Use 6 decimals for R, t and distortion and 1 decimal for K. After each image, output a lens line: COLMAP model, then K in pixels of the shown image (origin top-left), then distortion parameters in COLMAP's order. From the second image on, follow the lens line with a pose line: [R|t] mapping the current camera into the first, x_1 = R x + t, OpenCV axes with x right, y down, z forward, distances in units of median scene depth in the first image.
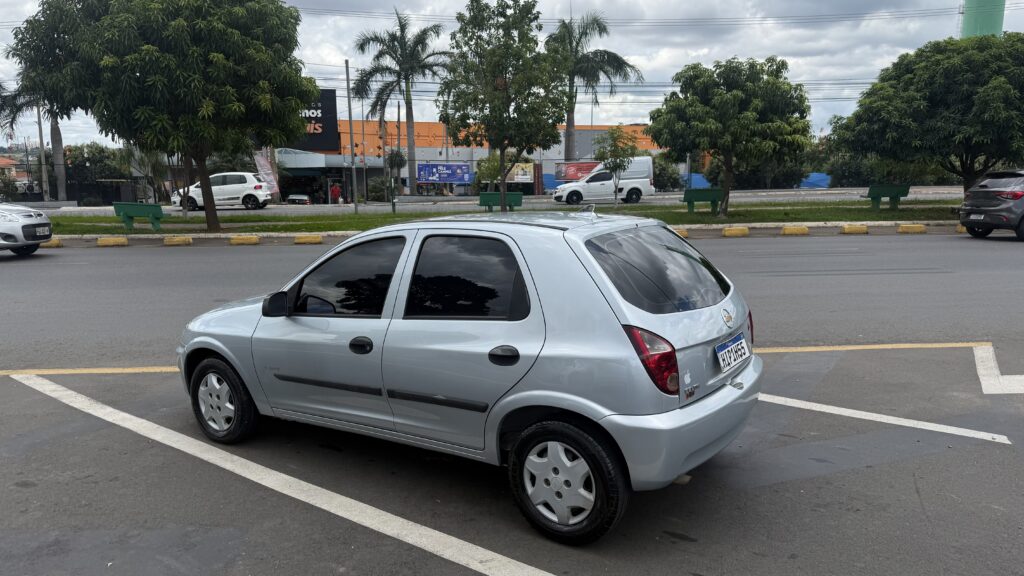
lens RADIAL K [[718.6, 0, 517.0], [0, 718.6, 309.0], [0, 0, 1]] dist [0.059509, -0.083766]
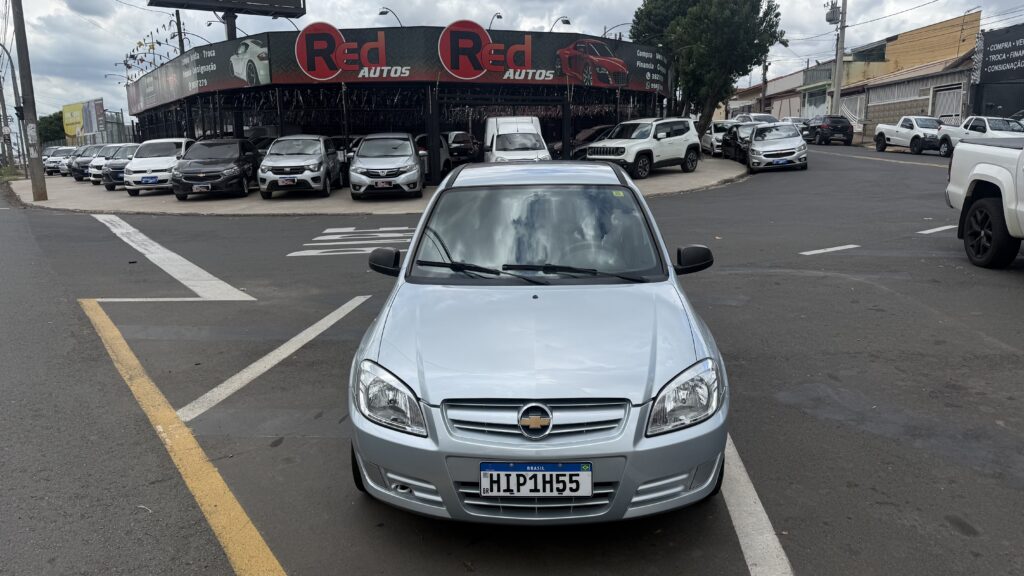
lens RADIAL K [[718.6, 0, 521.7], [0, 718.6, 299.3], [0, 0, 1]] dist [0.059509, -0.083766]
pose [[-0.534707, -0.163161, 0.829136, -0.209414], [0.169274, 0.940615, 0.294263, -0.056722], [-0.827910, 0.297695, -0.475334, 0.342127]]
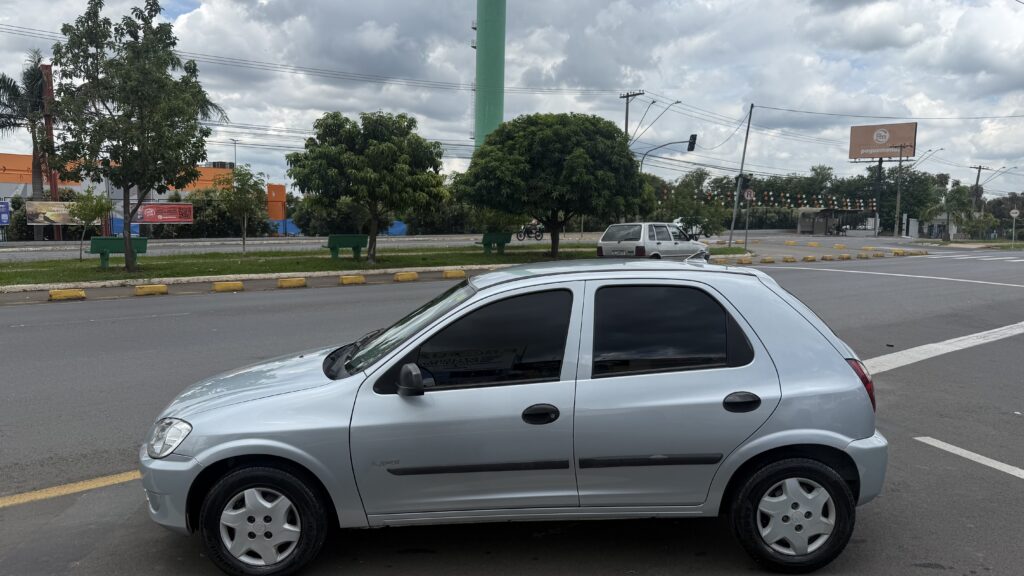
lens RADIAL K [[718.6, 0, 511.0], [0, 718.6, 305.6], [0, 0, 1]] dist [0.059509, -0.083766]
pose [[0.823990, -0.050861, 0.564316, -0.141709], [0.088191, 0.995337, -0.039065, -0.009867], [-0.559698, 0.081957, 0.824634, 0.055041]]
